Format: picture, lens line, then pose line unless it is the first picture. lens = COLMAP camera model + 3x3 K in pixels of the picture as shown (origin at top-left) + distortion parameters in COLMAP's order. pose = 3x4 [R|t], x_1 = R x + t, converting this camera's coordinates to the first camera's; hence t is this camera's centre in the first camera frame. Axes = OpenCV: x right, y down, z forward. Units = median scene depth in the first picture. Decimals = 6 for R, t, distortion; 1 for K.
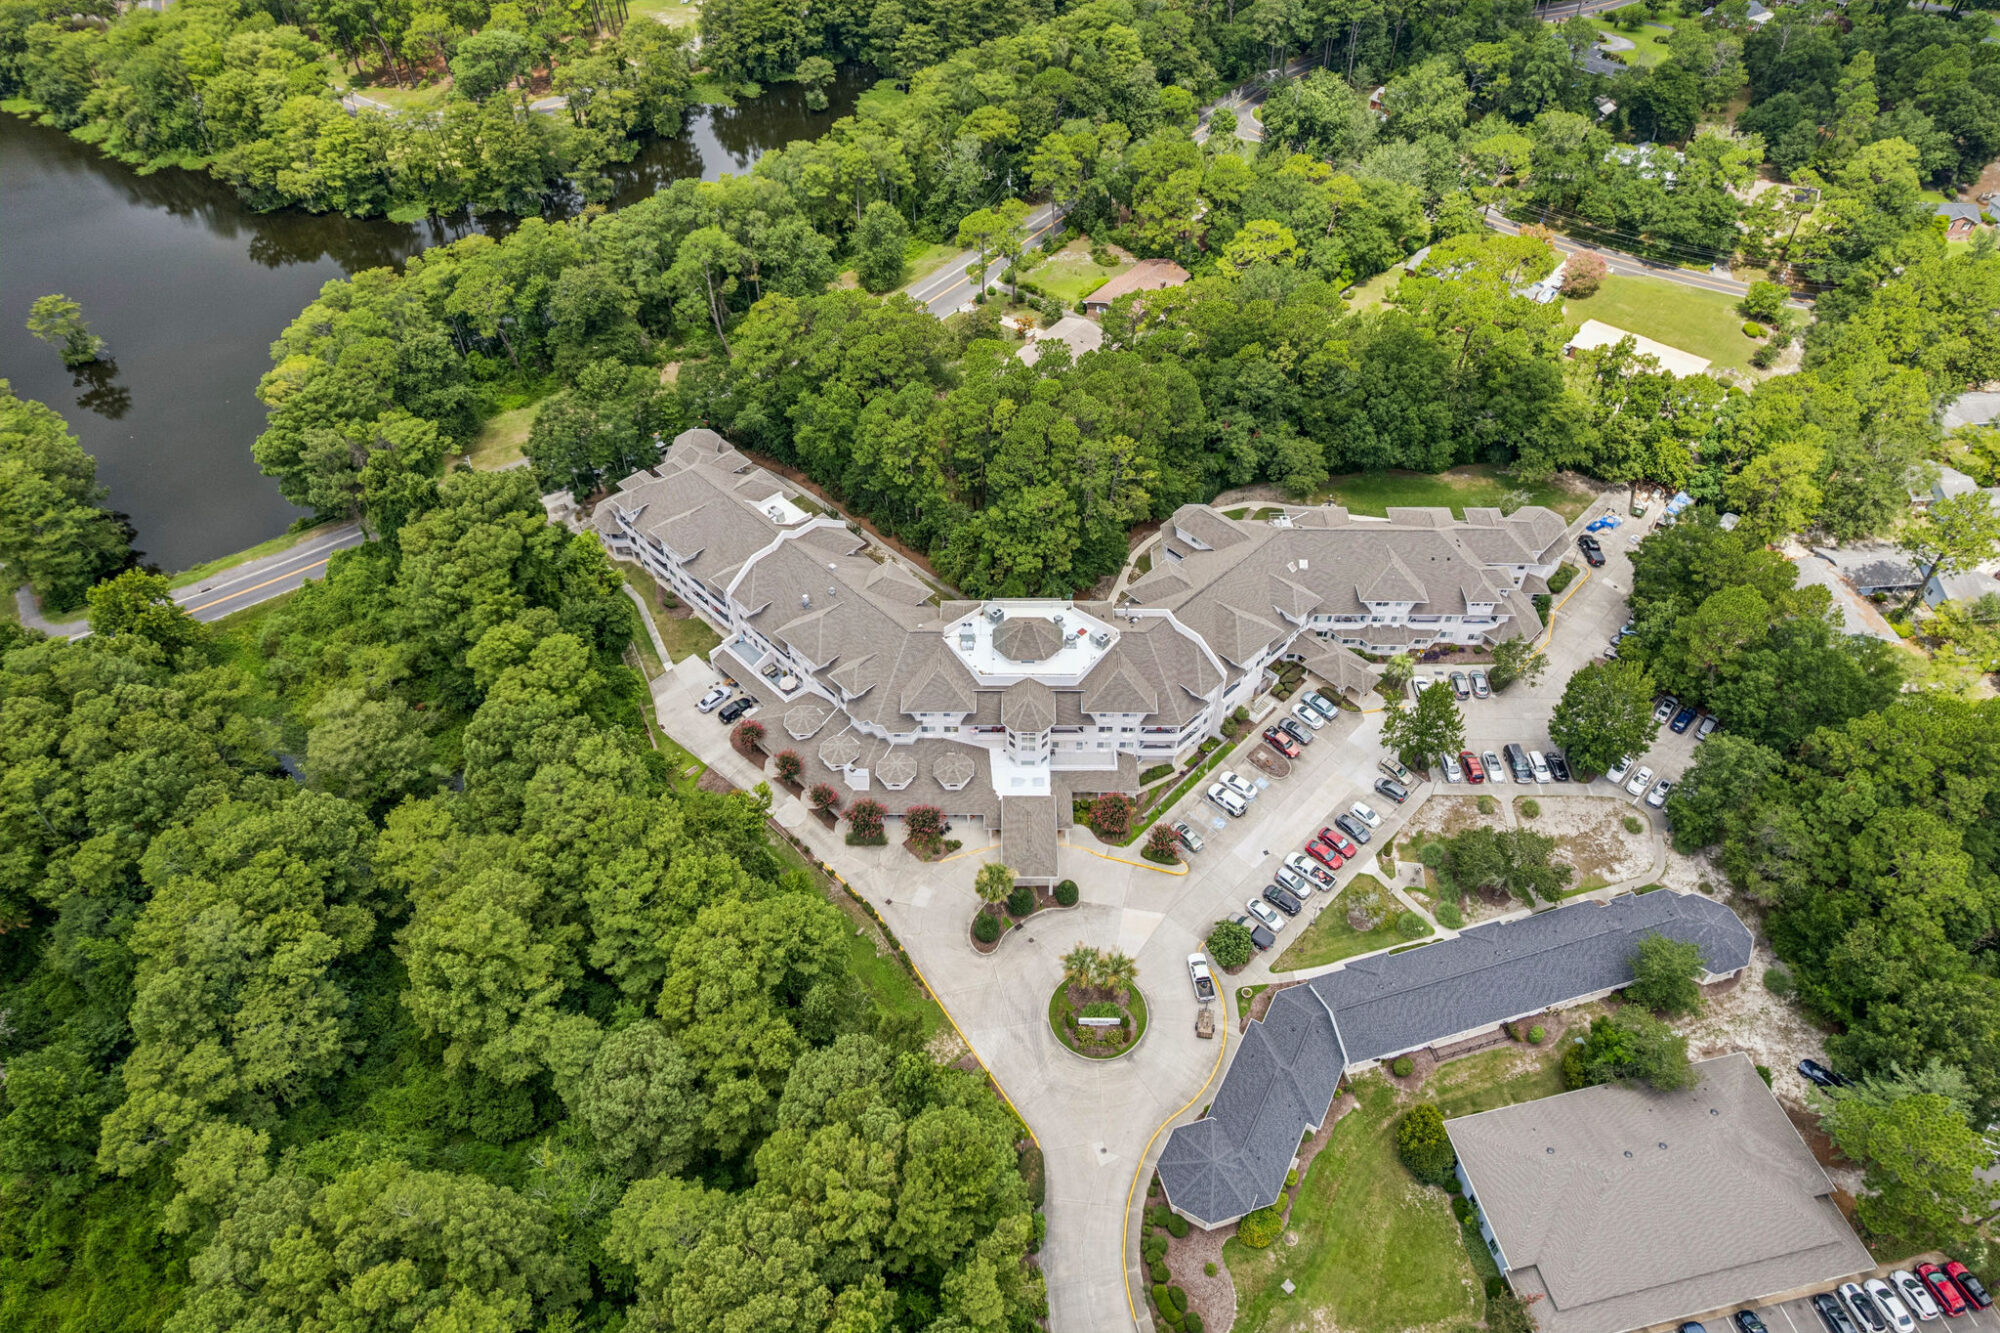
lens RADIAL K [[1301.0, 0, 1011.6], [0, 1301.0, 656.0], [0, 0, 1]] dist [-0.082753, 0.080317]
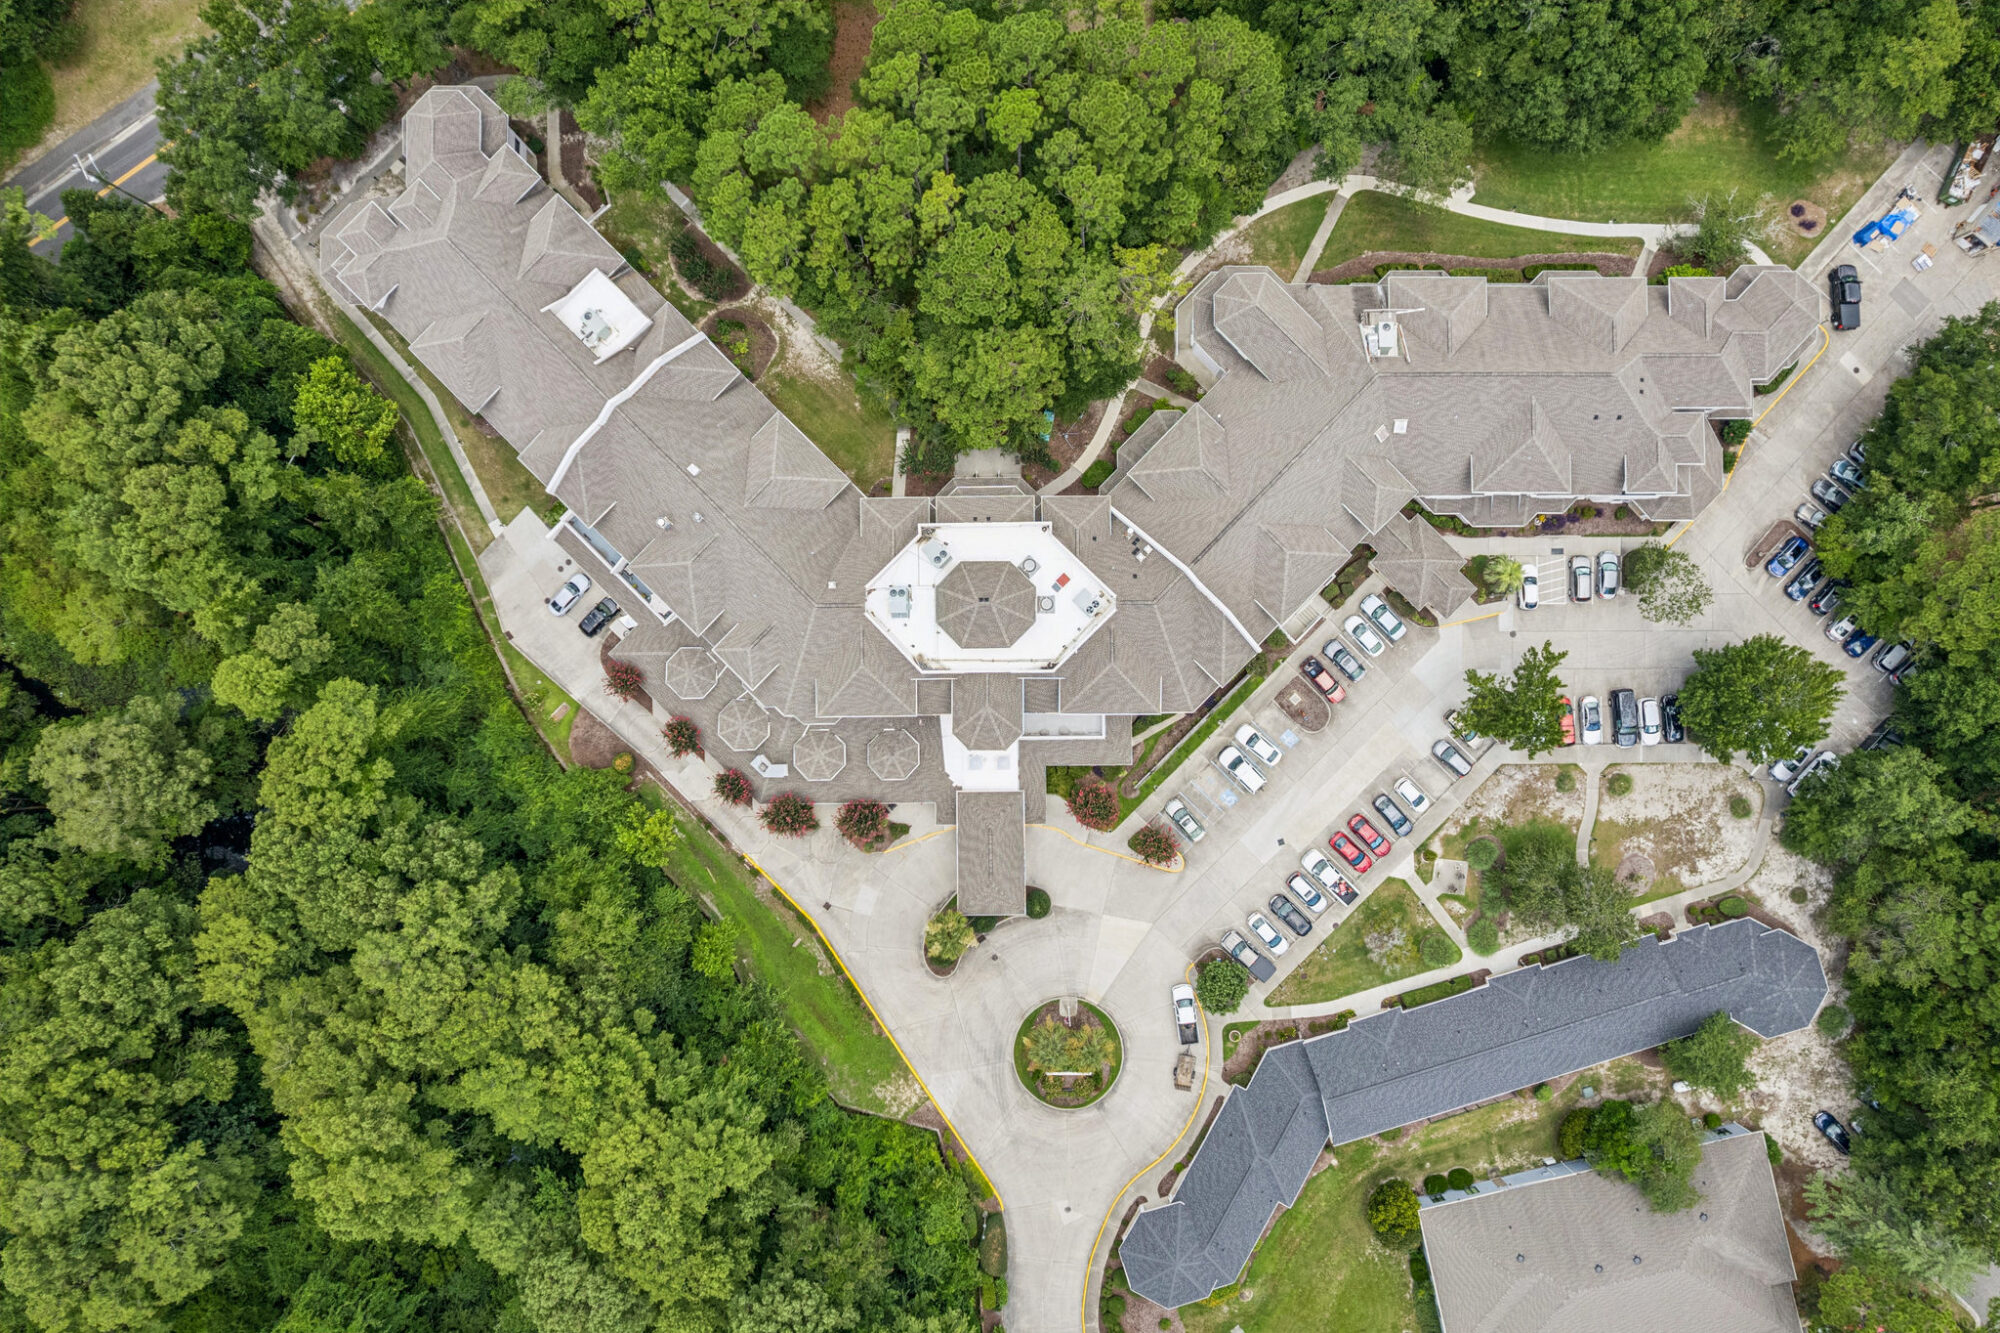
lens RADIAL K [[1301.0, 0, 1011.6], [0, 1301.0, 656.0], [0, 0, 1]] dist [-0.082753, 0.080317]
pose [[0.999944, -0.008408, -0.006453, 0.032276], [0.010526, 0.716413, 0.697597, -0.507861], [-0.001243, -0.697626, 0.716461, 0.497065]]
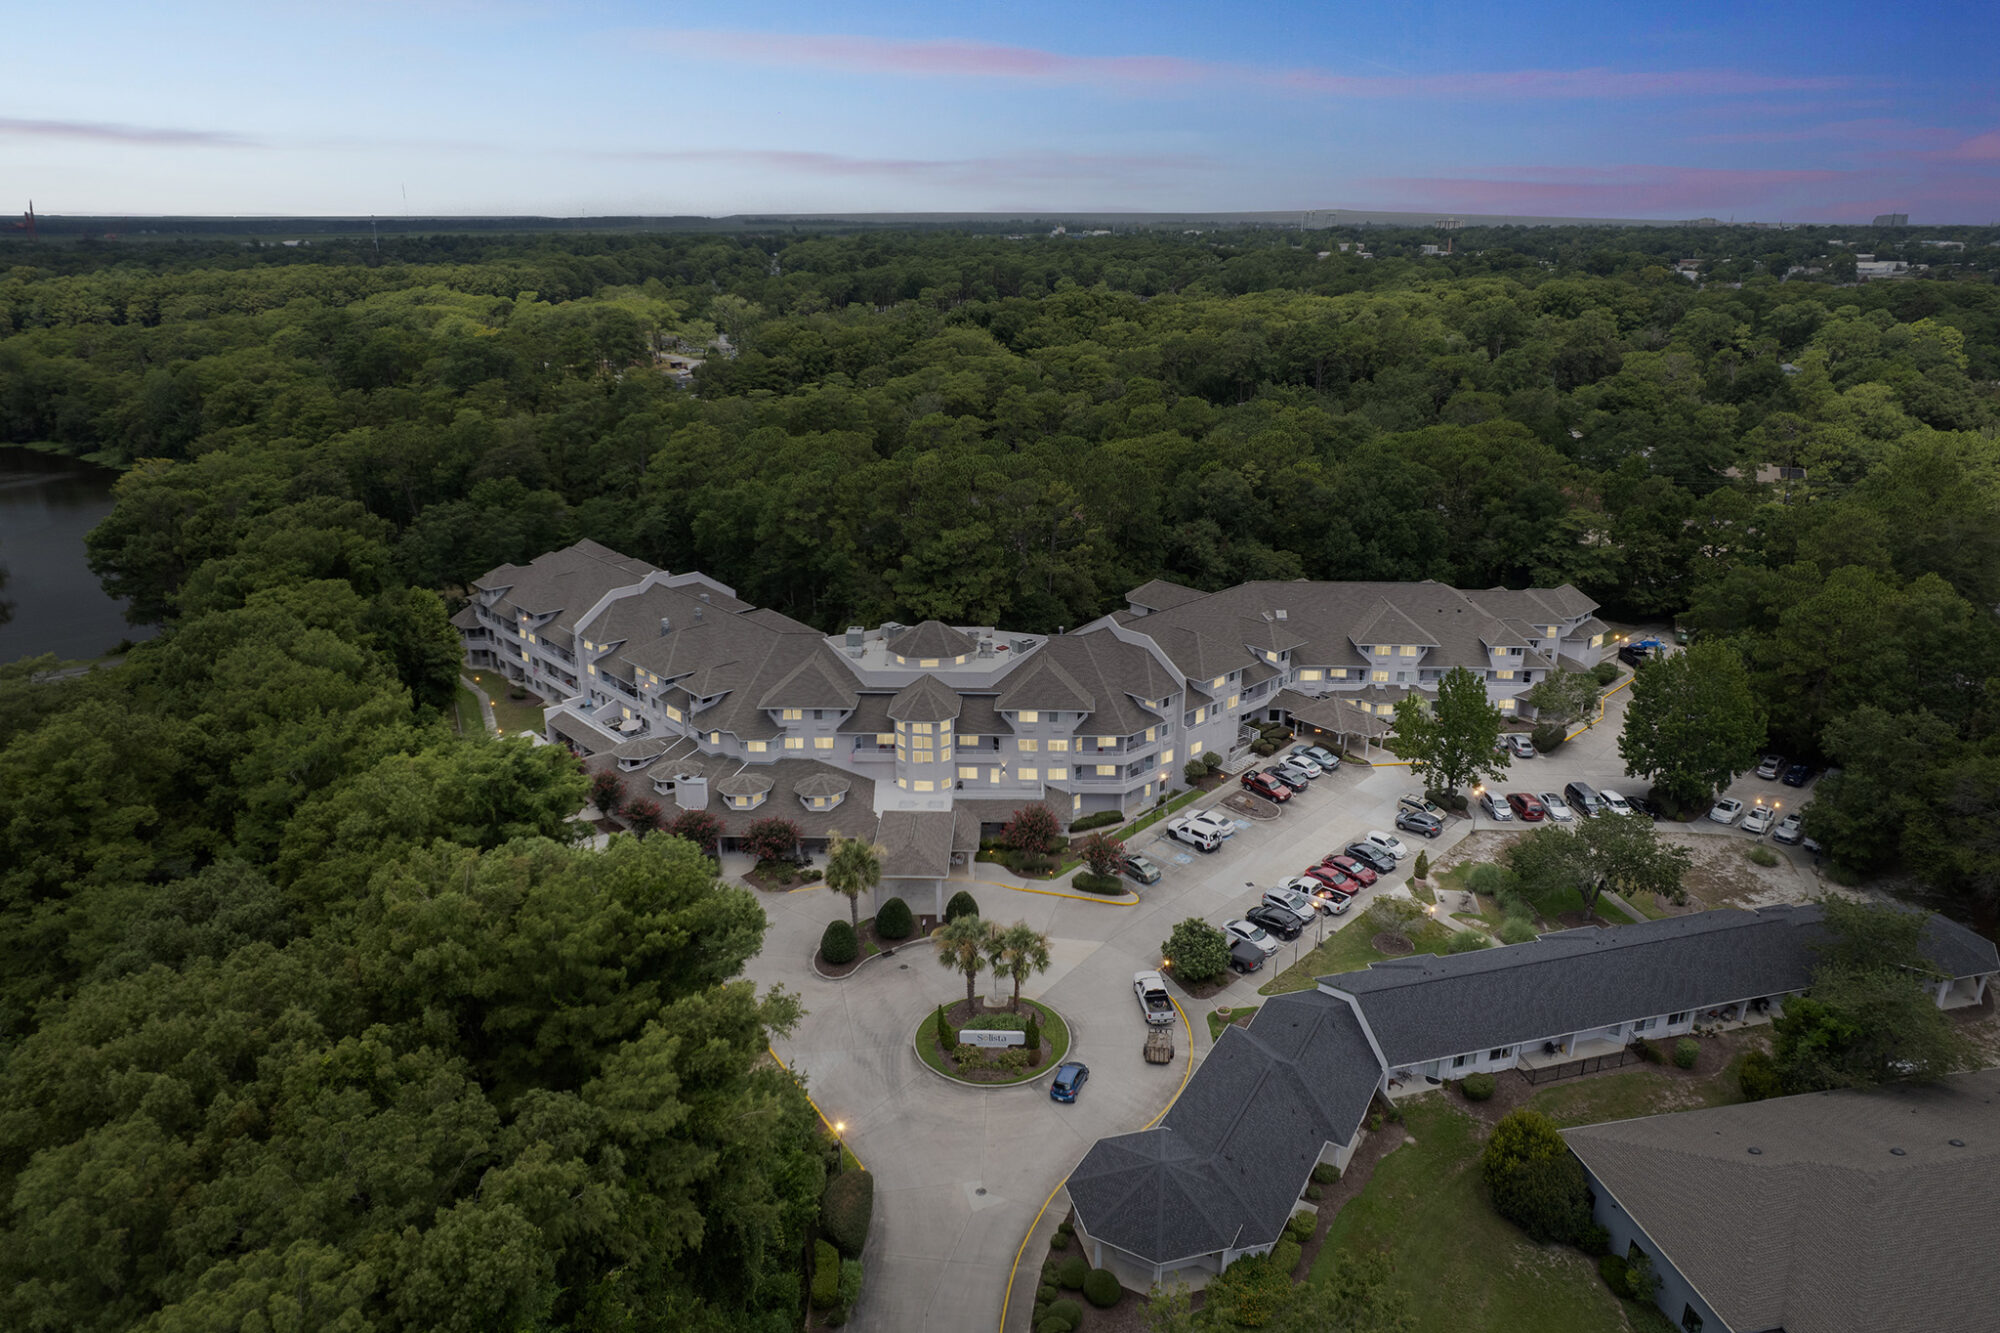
lens RADIAL K [[1301.0, 0, 1011.6], [0, 1301.0, 656.0], [0, 0, 1]] dist [-0.082753, 0.080317]
pose [[0.999778, 0.005916, -0.020246, 0.080461], [-0.014283, 0.896195, -0.443431, 0.357141], [0.015521, 0.443621, 0.896080, 0.309459]]
